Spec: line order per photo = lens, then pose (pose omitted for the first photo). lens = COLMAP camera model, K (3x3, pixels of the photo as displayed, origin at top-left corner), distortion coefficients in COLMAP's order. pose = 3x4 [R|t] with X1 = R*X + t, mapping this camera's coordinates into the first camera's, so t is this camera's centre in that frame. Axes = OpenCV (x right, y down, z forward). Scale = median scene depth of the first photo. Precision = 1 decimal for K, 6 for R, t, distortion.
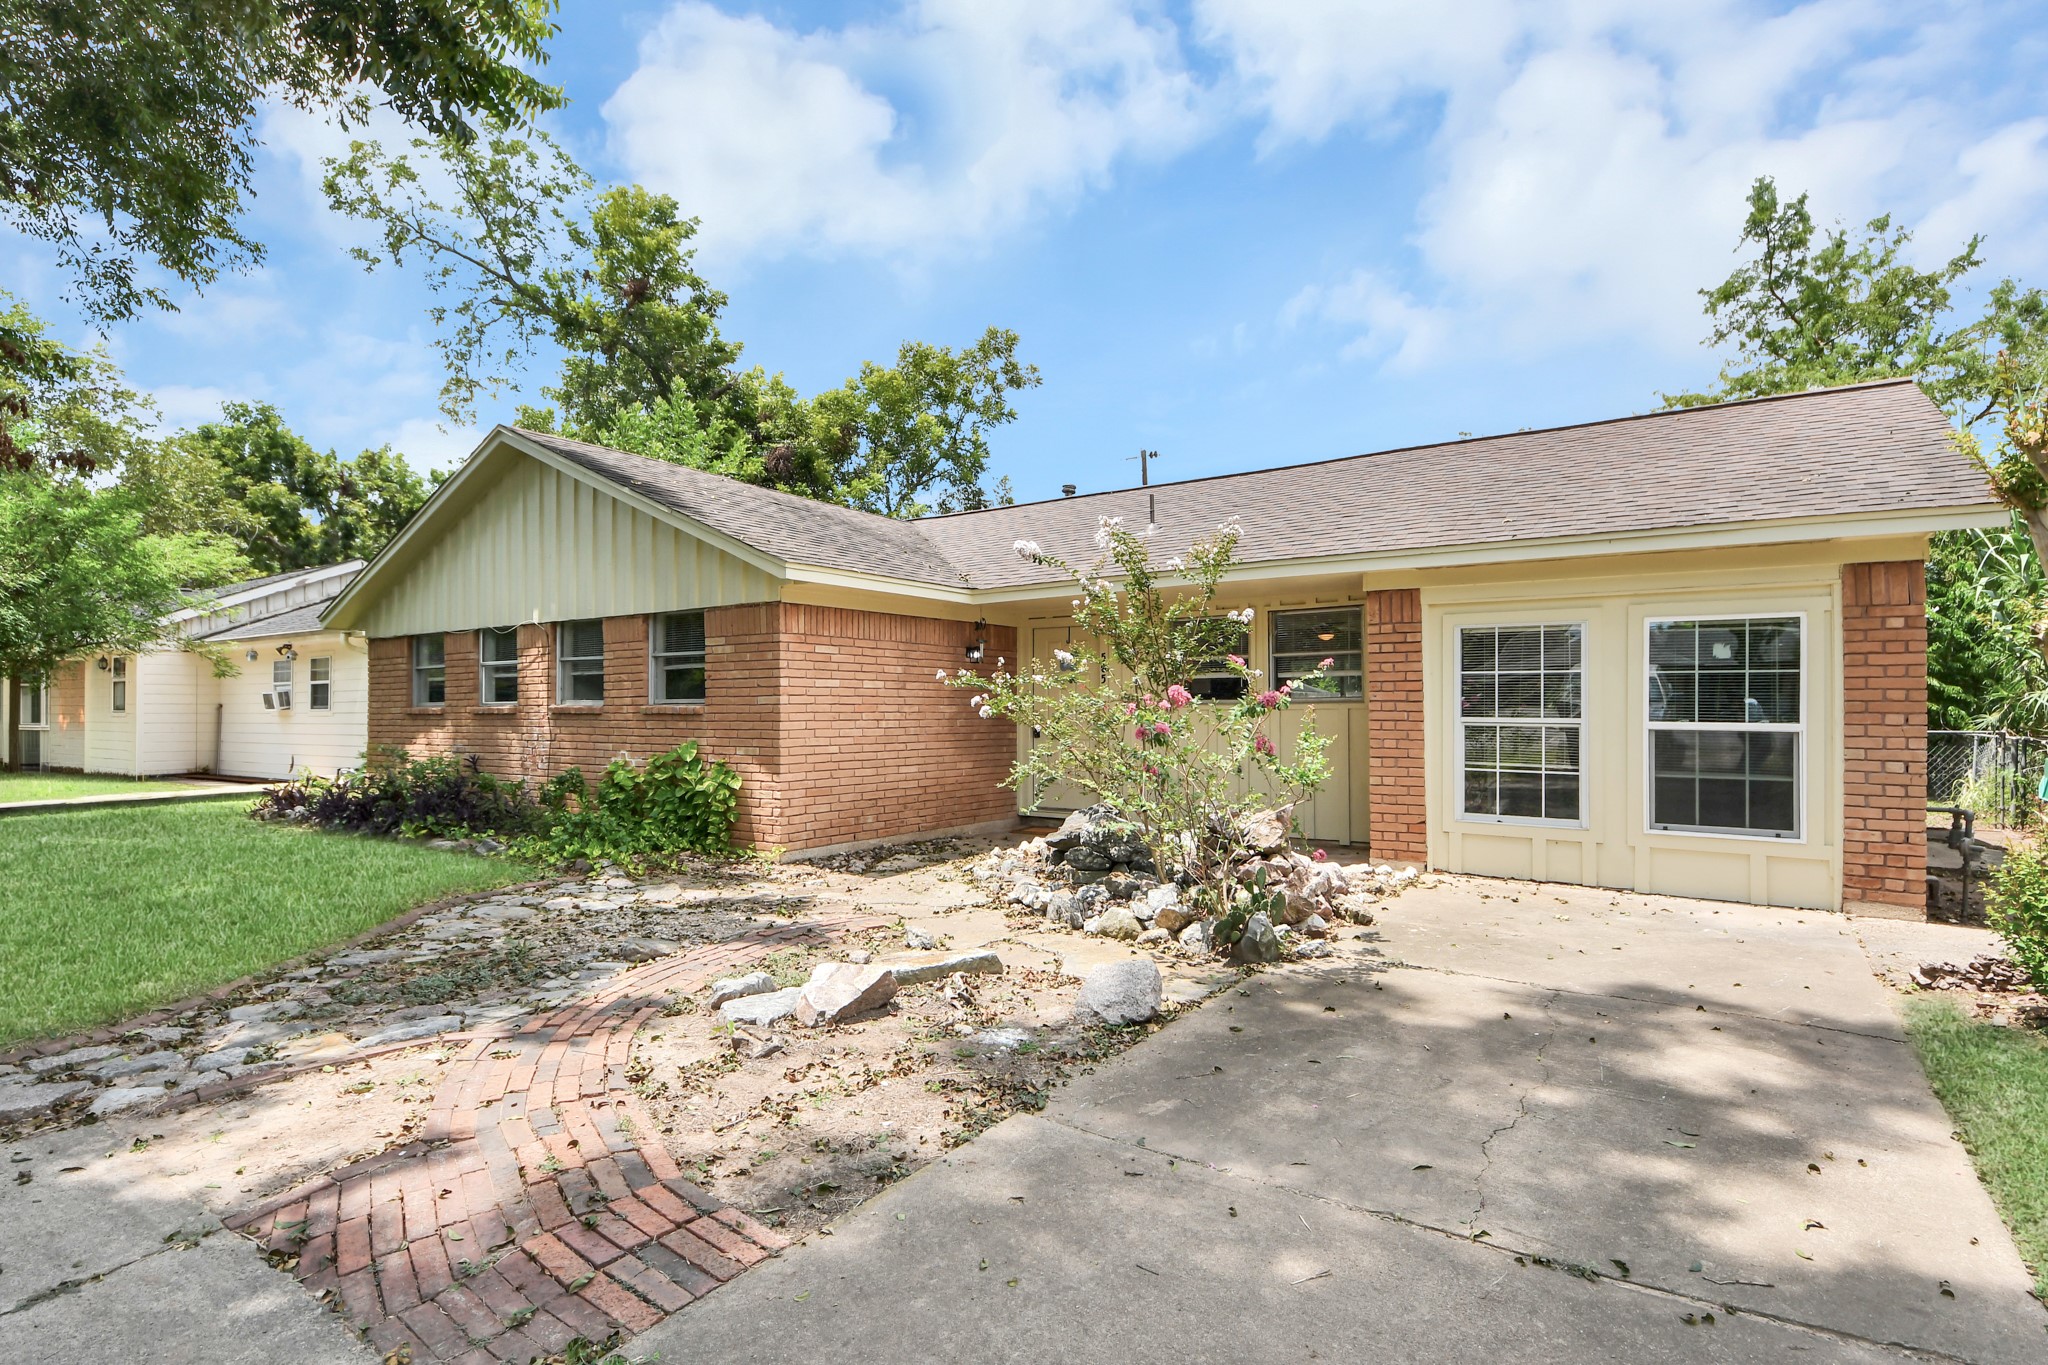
lens RADIAL K [[1039.8, 0, 1027.8], [0, 1039.8, 700.9], [0, 0, 1]] dist [0.006047, -0.005728]
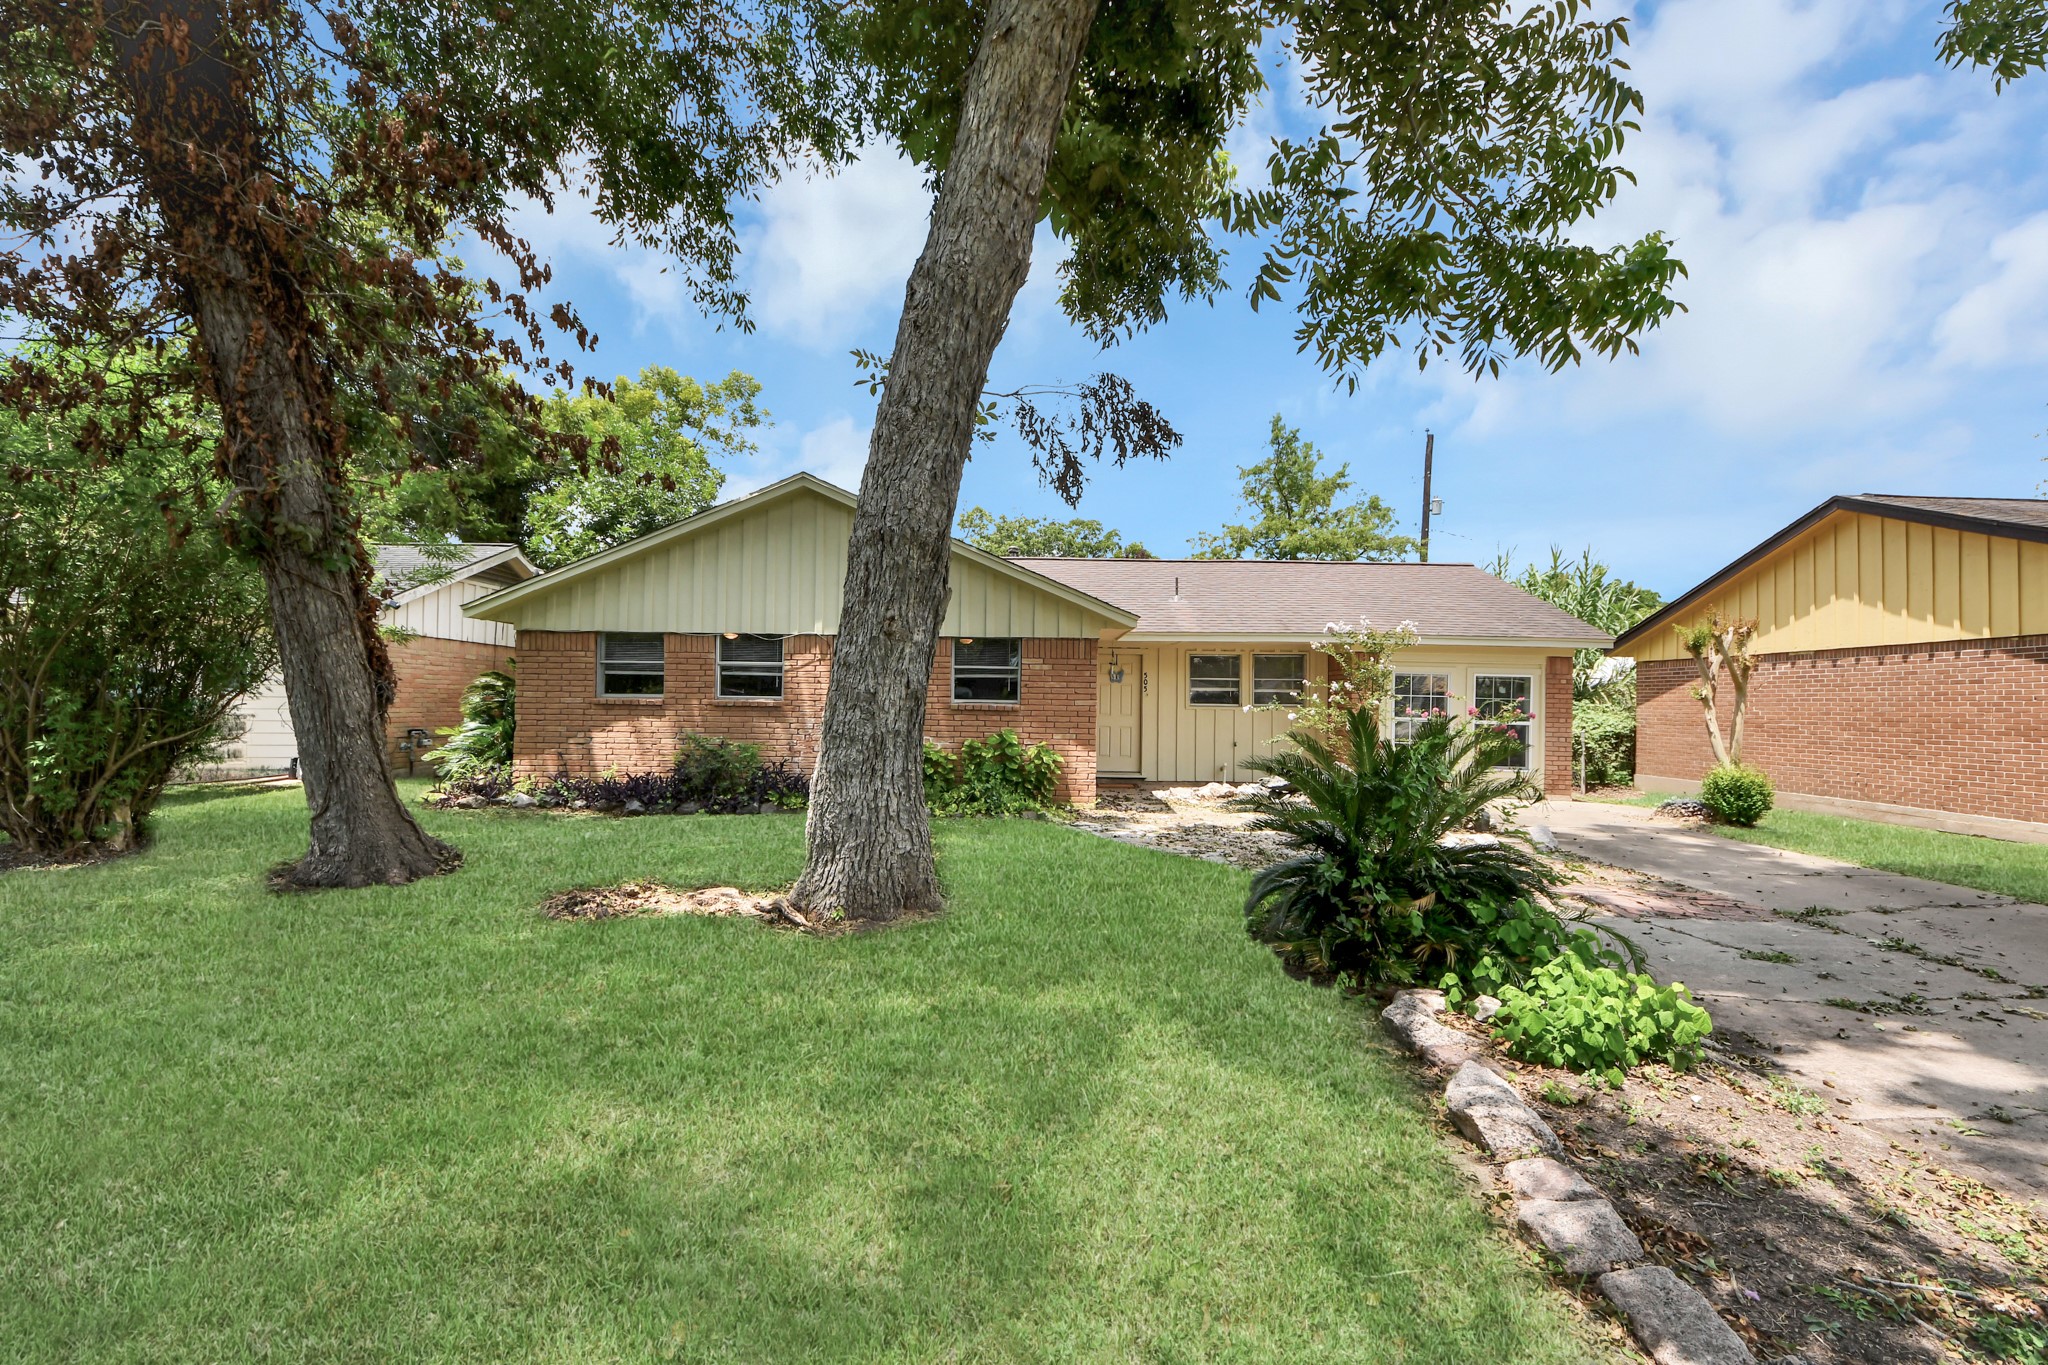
lens RADIAL K [[884.0, 0, 1008.7], [0, 884.0, 677.3], [0, 0, 1]] dist [0.001922, -0.005245]
pose [[0.831414, 0.029092, 0.554892, -1.017655], [-0.024393, 0.999577, -0.015858, -0.014448], [-0.555118, -0.000351, 0.831771, -0.012317]]
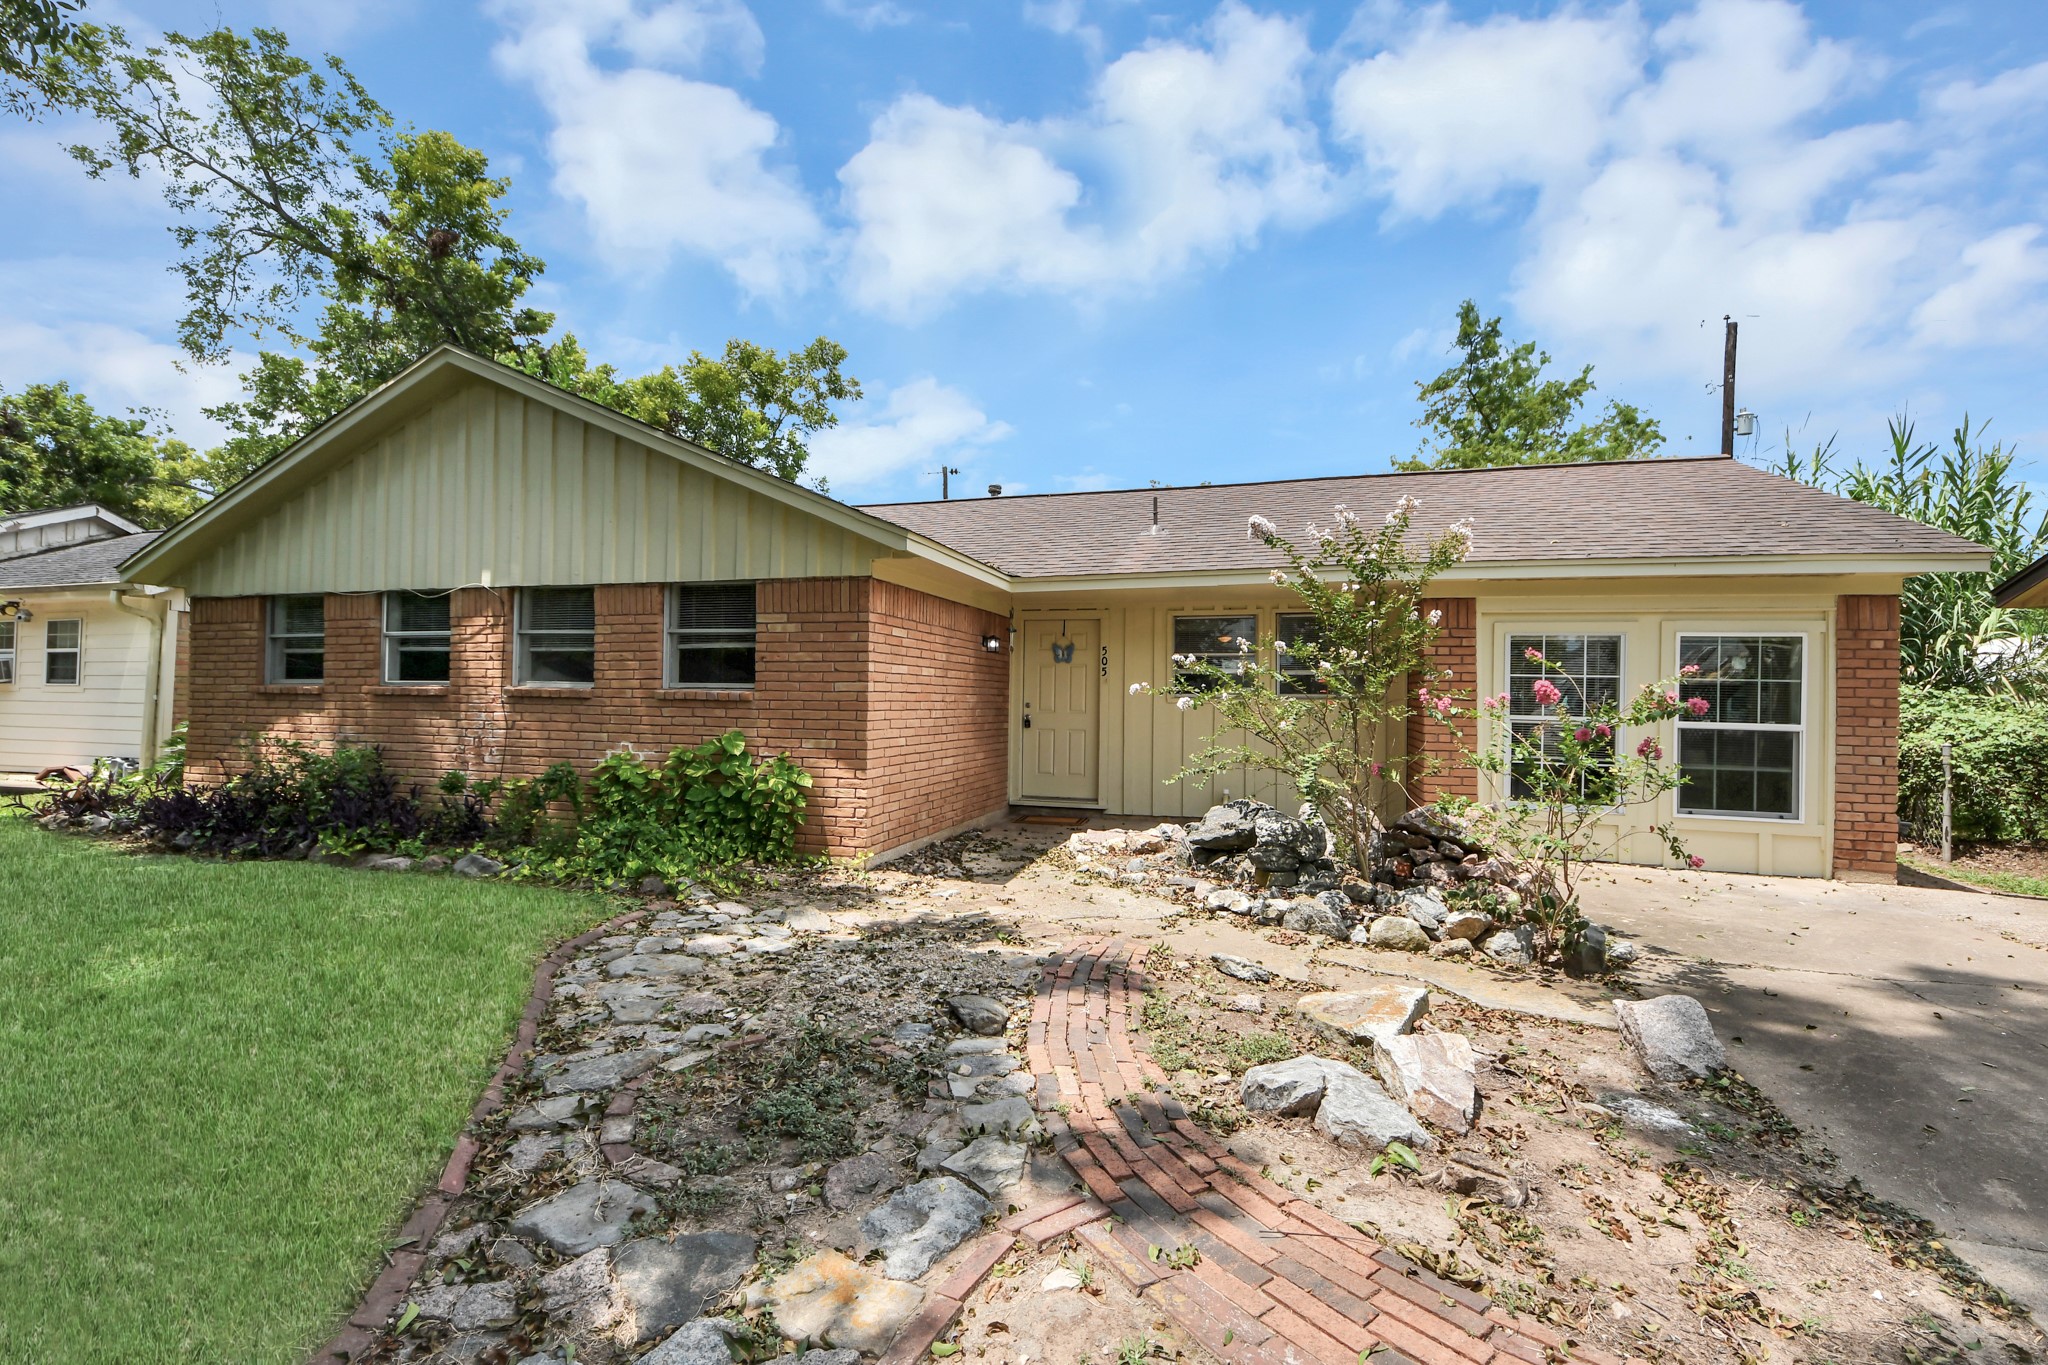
lens RADIAL K [[884.0, 0, 1023.6], [0, 884.0, 696.0], [0, 0, 1]] dist [0.001922, -0.005245]
pose [[0.952527, 0.016999, 0.303979, -0.324390], [-0.019074, 0.999811, 0.003856, 0.001351], [-0.303855, -0.009471, 0.952671, 0.226452]]
